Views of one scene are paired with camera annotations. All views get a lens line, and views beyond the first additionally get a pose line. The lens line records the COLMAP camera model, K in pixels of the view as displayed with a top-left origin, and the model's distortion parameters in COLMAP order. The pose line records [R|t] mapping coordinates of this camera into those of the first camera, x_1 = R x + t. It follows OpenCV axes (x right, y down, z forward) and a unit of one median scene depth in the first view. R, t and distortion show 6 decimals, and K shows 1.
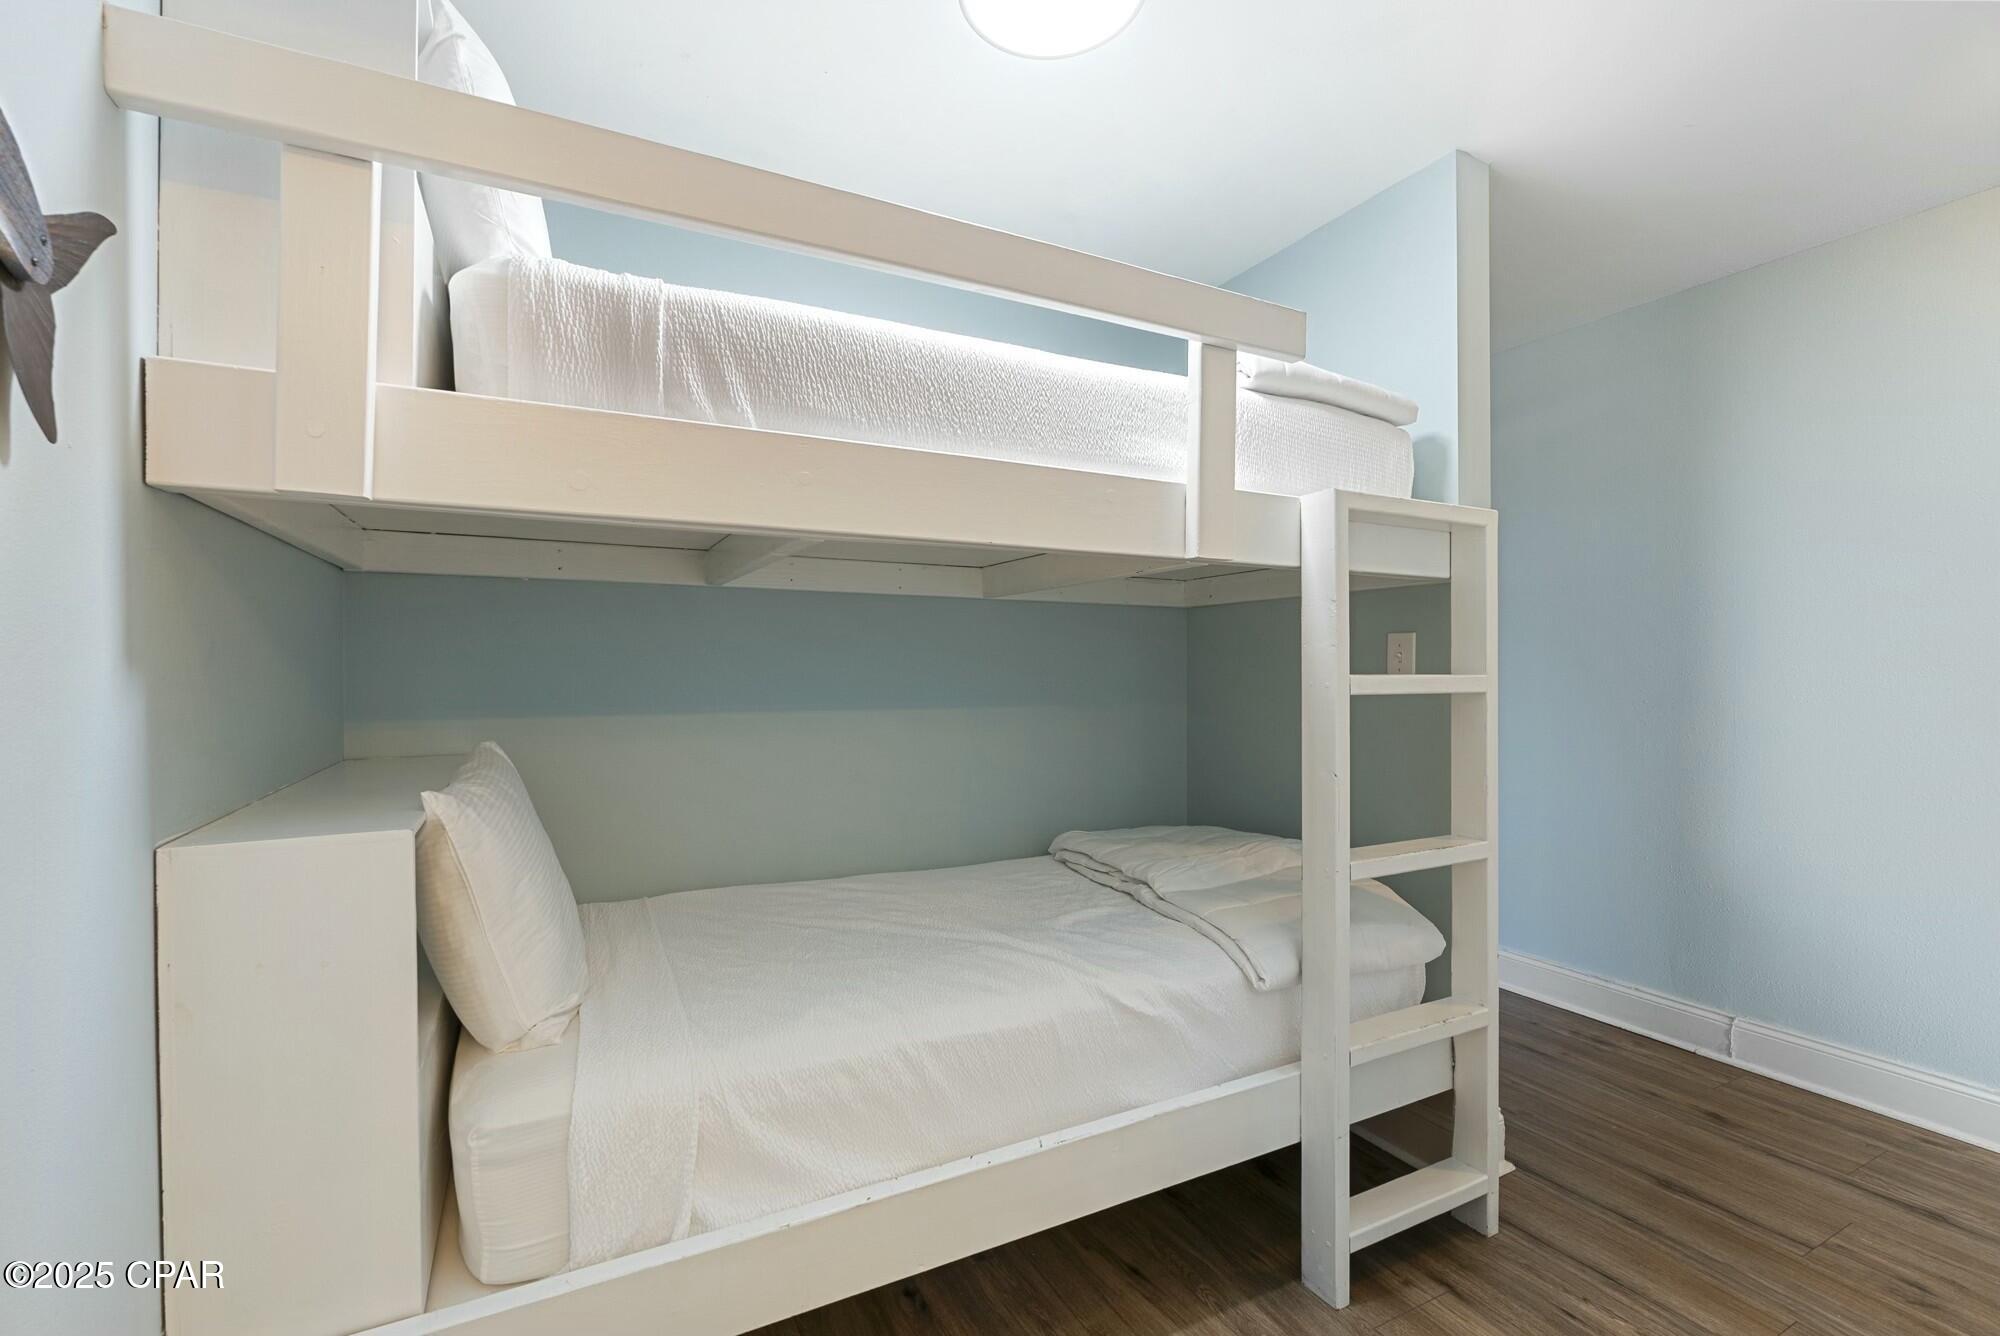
lens RADIAL K [[882.5, 0, 1013.4], [0, 882.5, 673.1], [0, 0, 1]] dist [-0.012545, 0.001176]
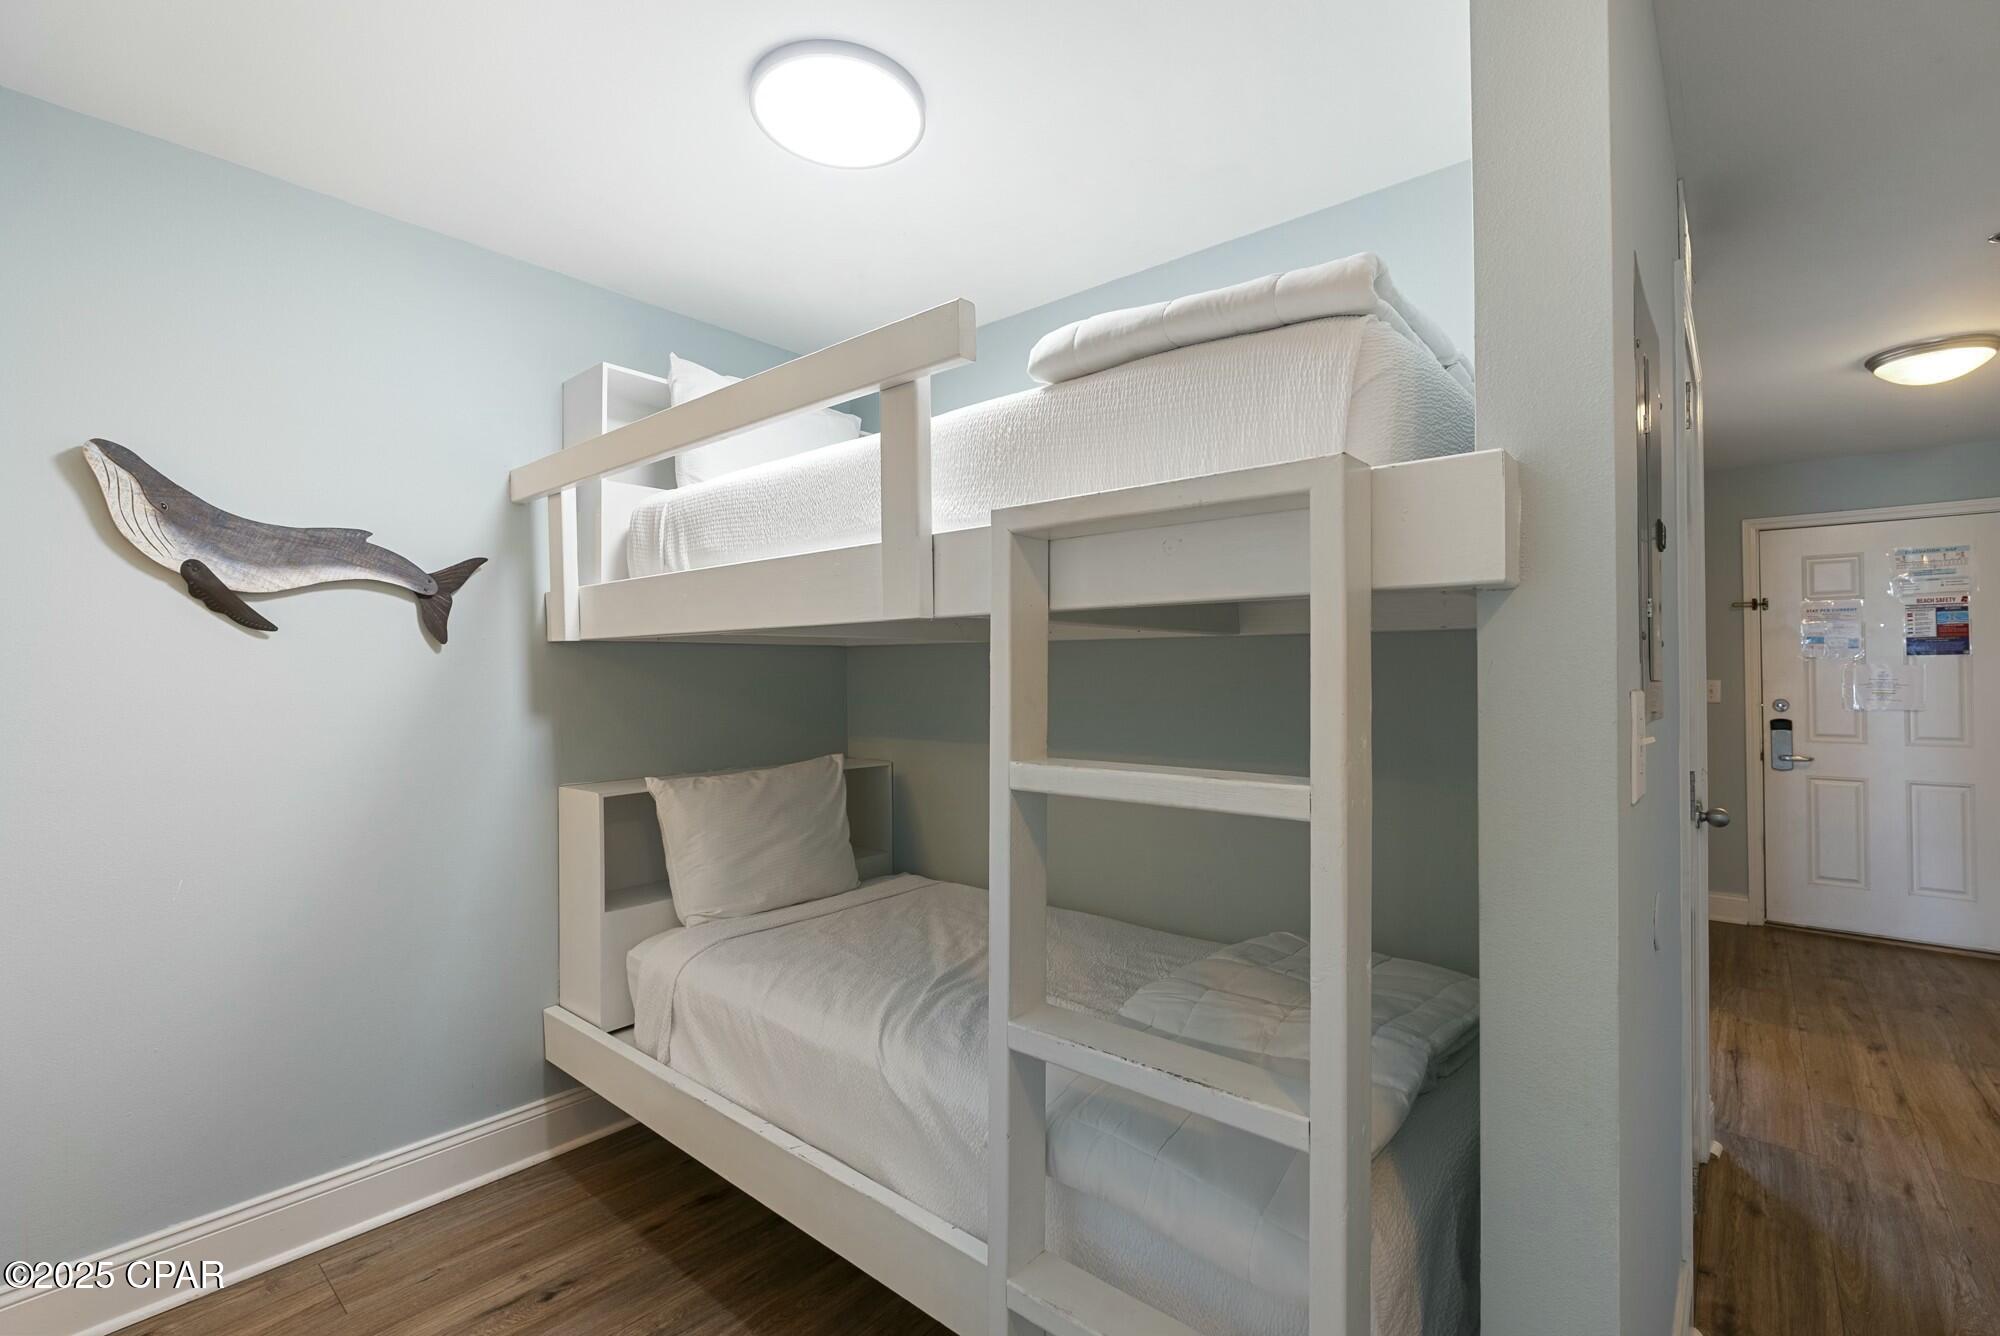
lens RADIAL K [[882.5, 0, 1012.0], [0, 882.5, 667.3], [0, 0, 1]] dist [-0.012545, 0.001176]
pose [[0.367412, -0.012374, -0.929976, 1.194647], [-0.006430, 0.999854, -0.015844, -0.070025], [0.930036, 0.011801, 0.367279, 0.831359]]
